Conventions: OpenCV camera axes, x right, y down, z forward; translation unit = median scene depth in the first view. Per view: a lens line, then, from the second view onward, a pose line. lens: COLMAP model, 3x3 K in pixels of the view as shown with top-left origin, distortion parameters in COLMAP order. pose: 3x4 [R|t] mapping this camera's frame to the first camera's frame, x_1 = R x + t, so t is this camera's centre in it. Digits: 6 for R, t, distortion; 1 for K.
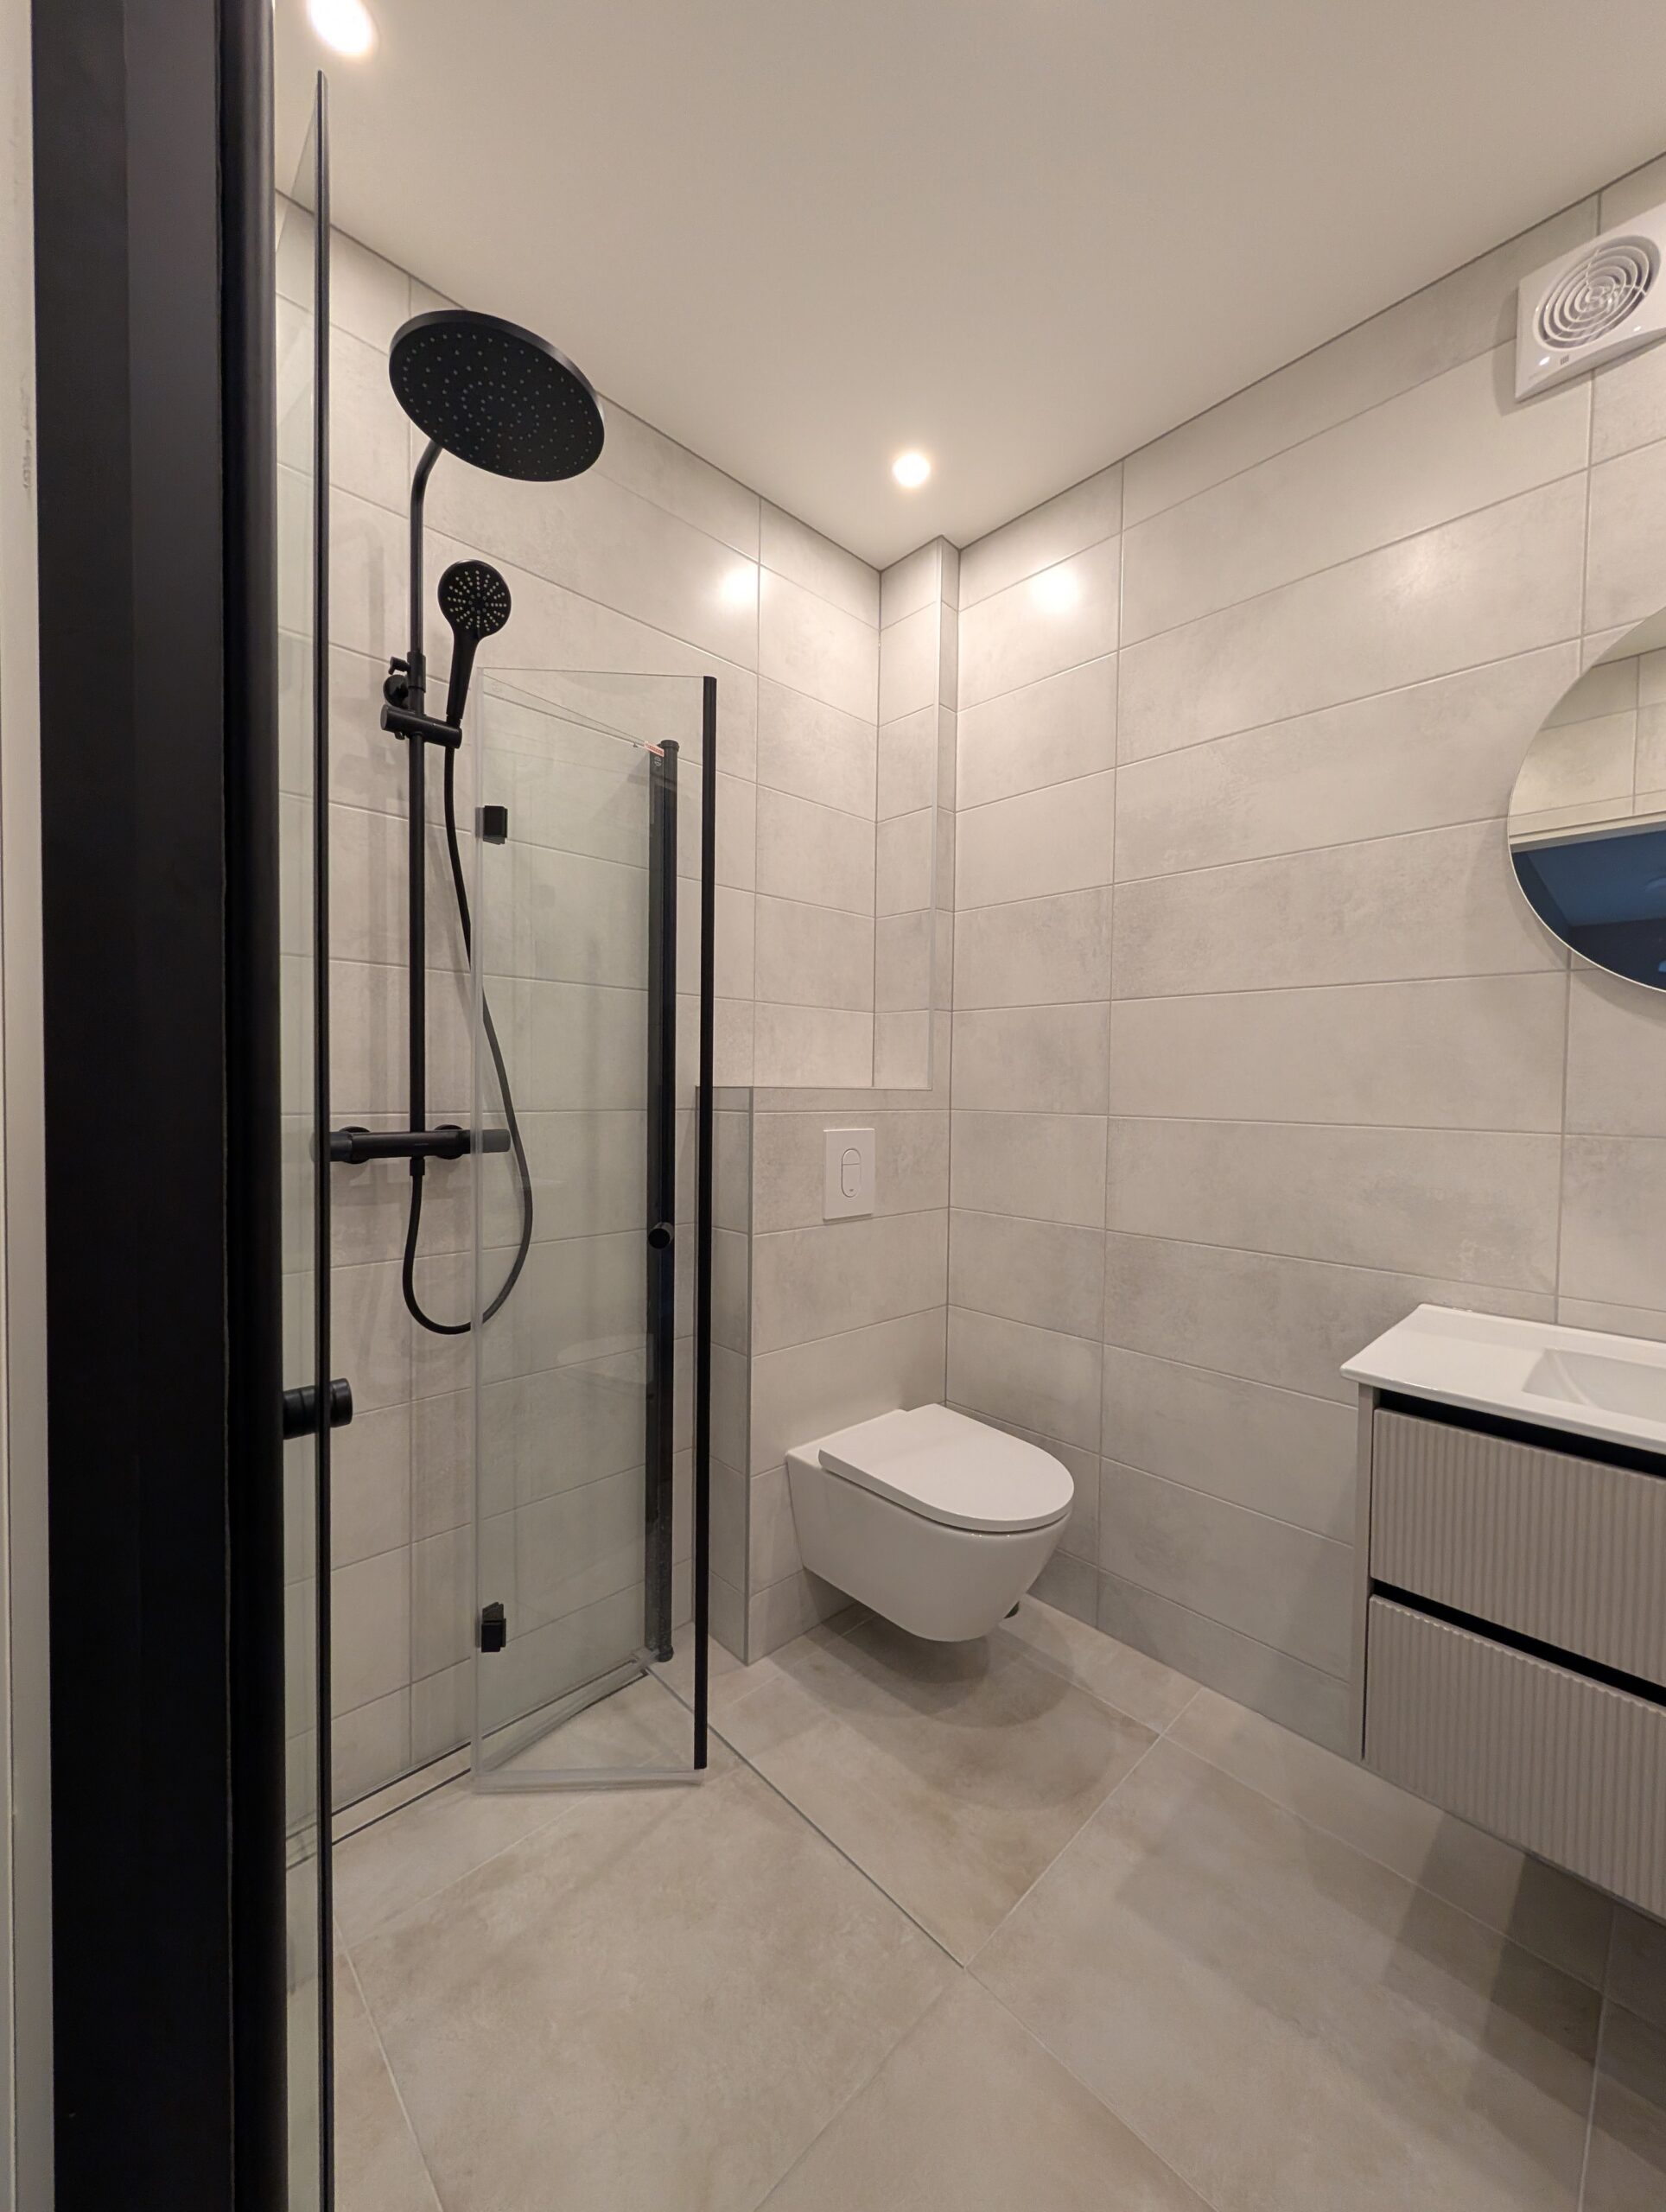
lens RADIAL K [[837.3, 0, 830.6], [0, 837.3, 1106.5], [0, 0, 1]] dist [-0.000840, 0.000117]
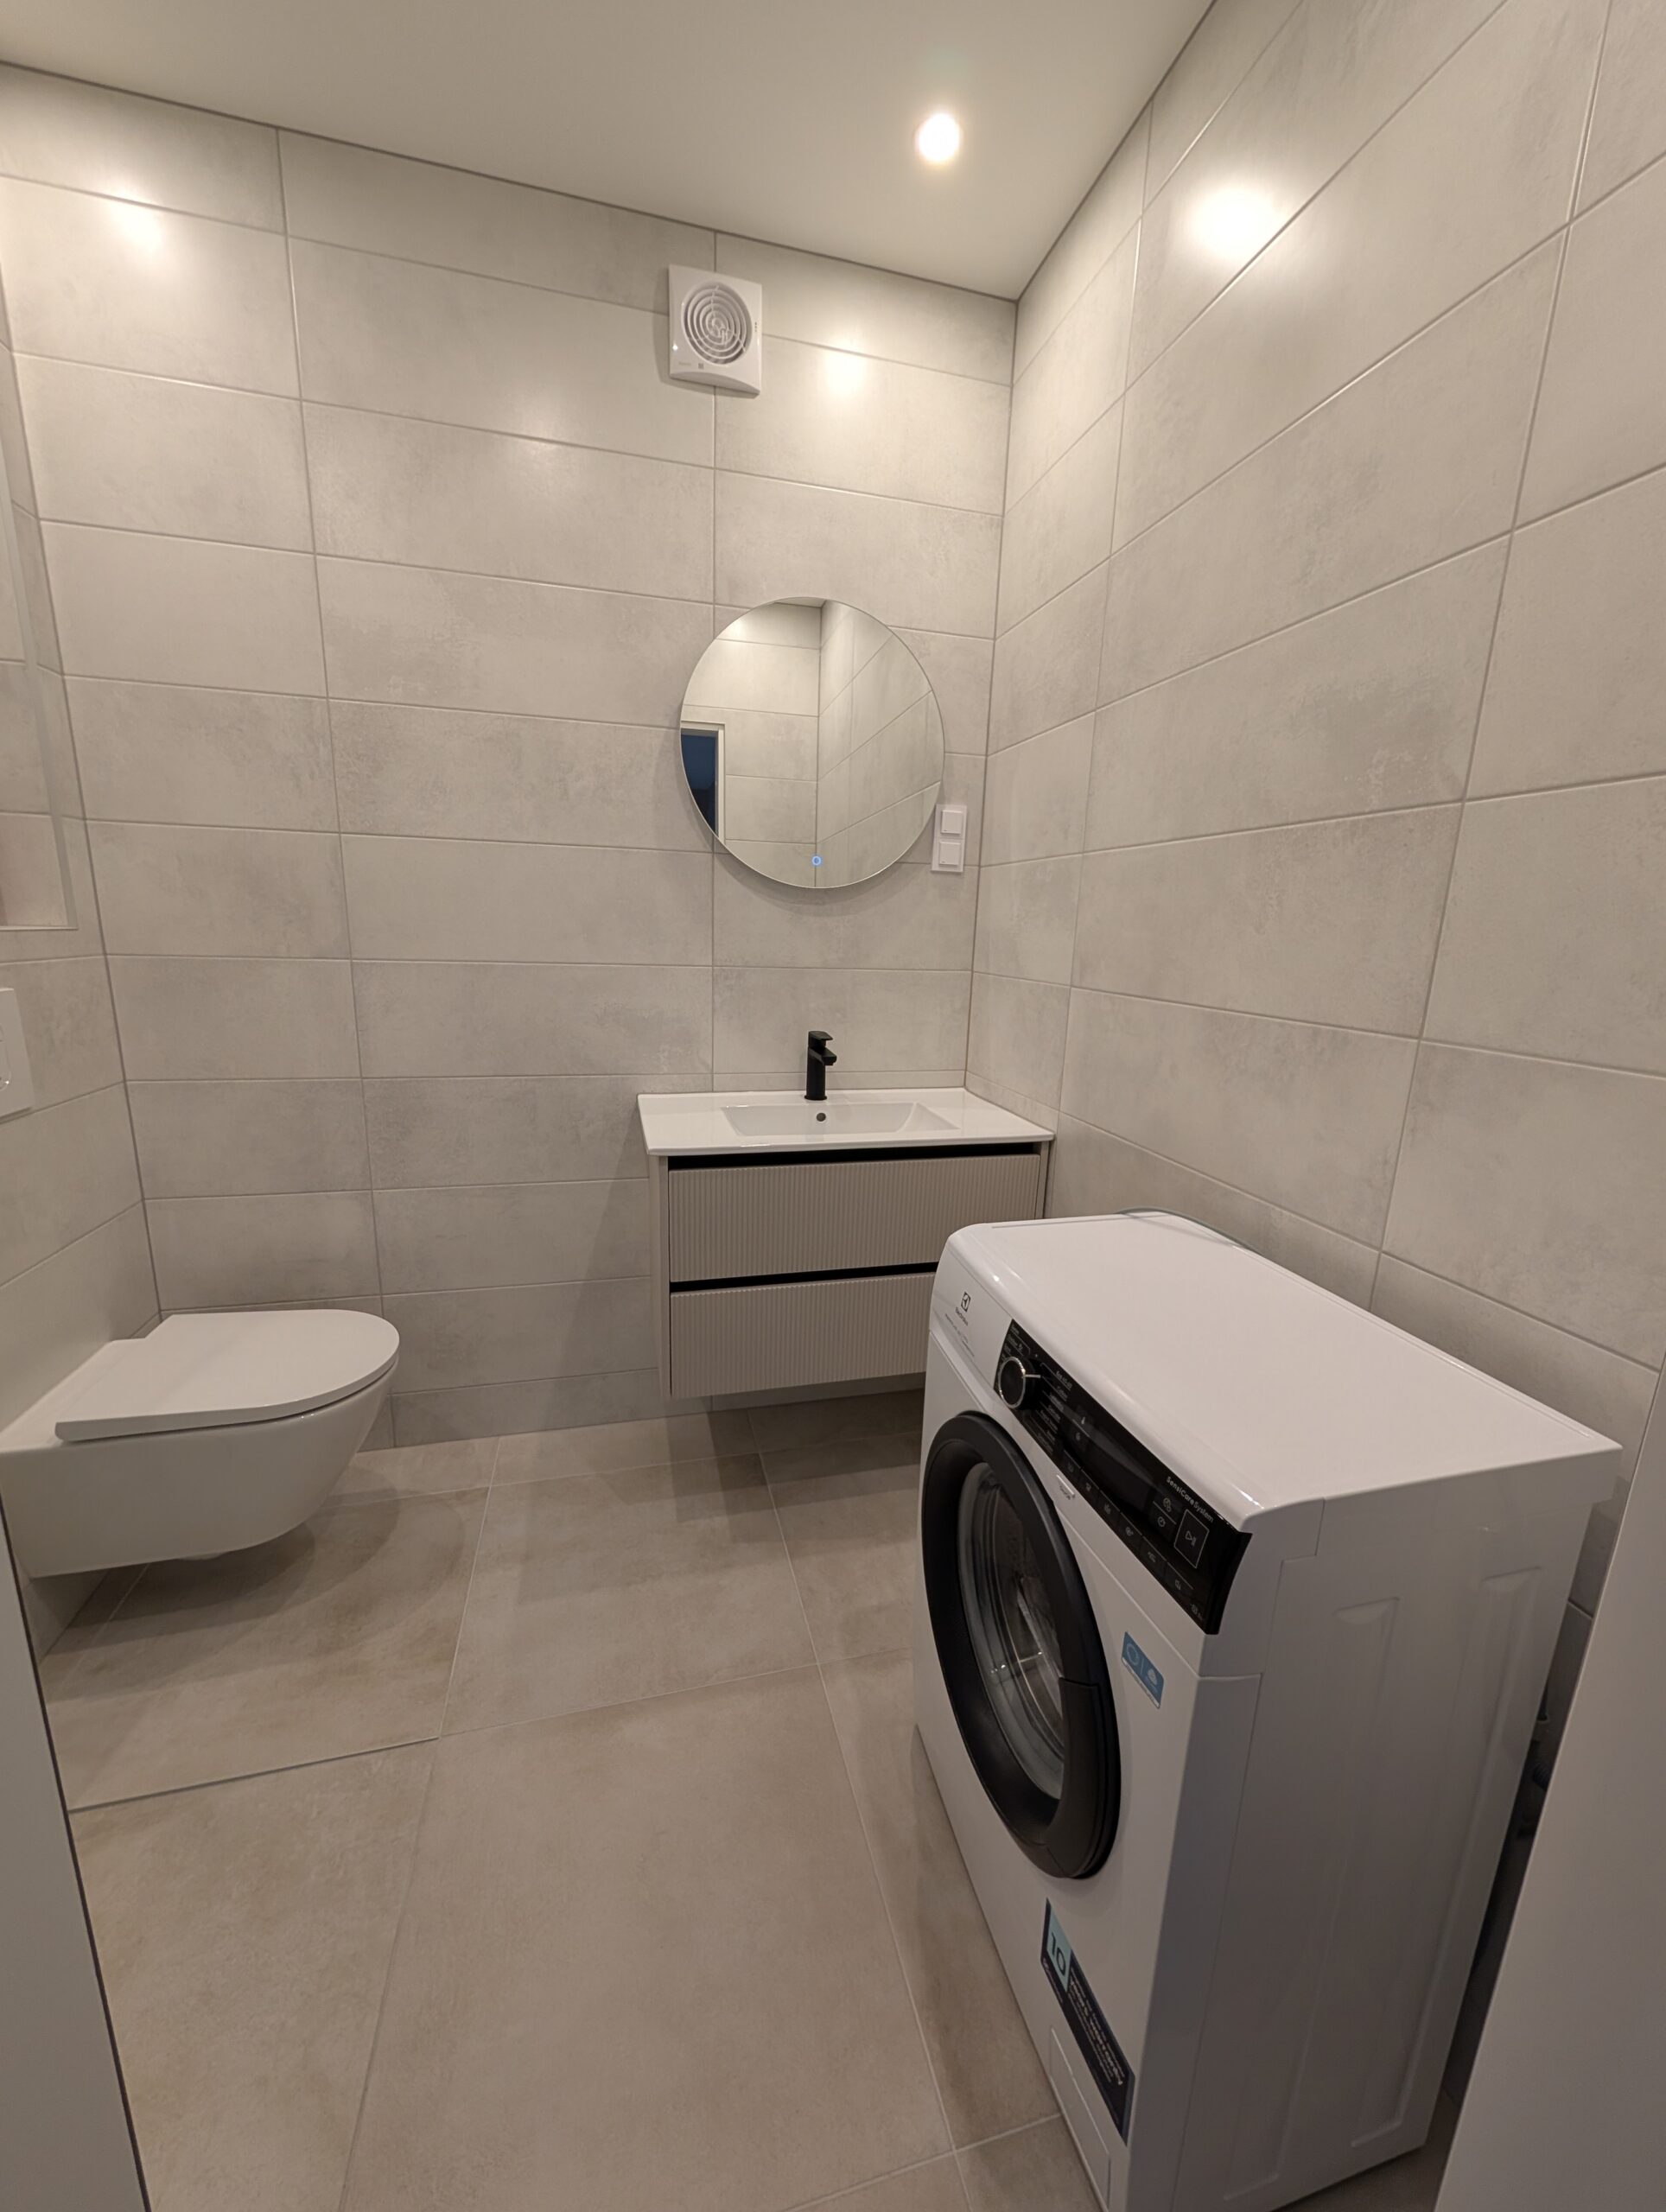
lens RADIAL K [[837.3, 0, 825.1], [0, 837.3, 1106.8], [0, 0, 1]] dist [-0.000840, 0.000117]
pose [[0.487591, -0.185371, 0.853166, -0.287400], [-0.002103, 0.976948, 0.213467, -0.034362], [-0.873070, -0.105879, 0.475961, 0.069757]]
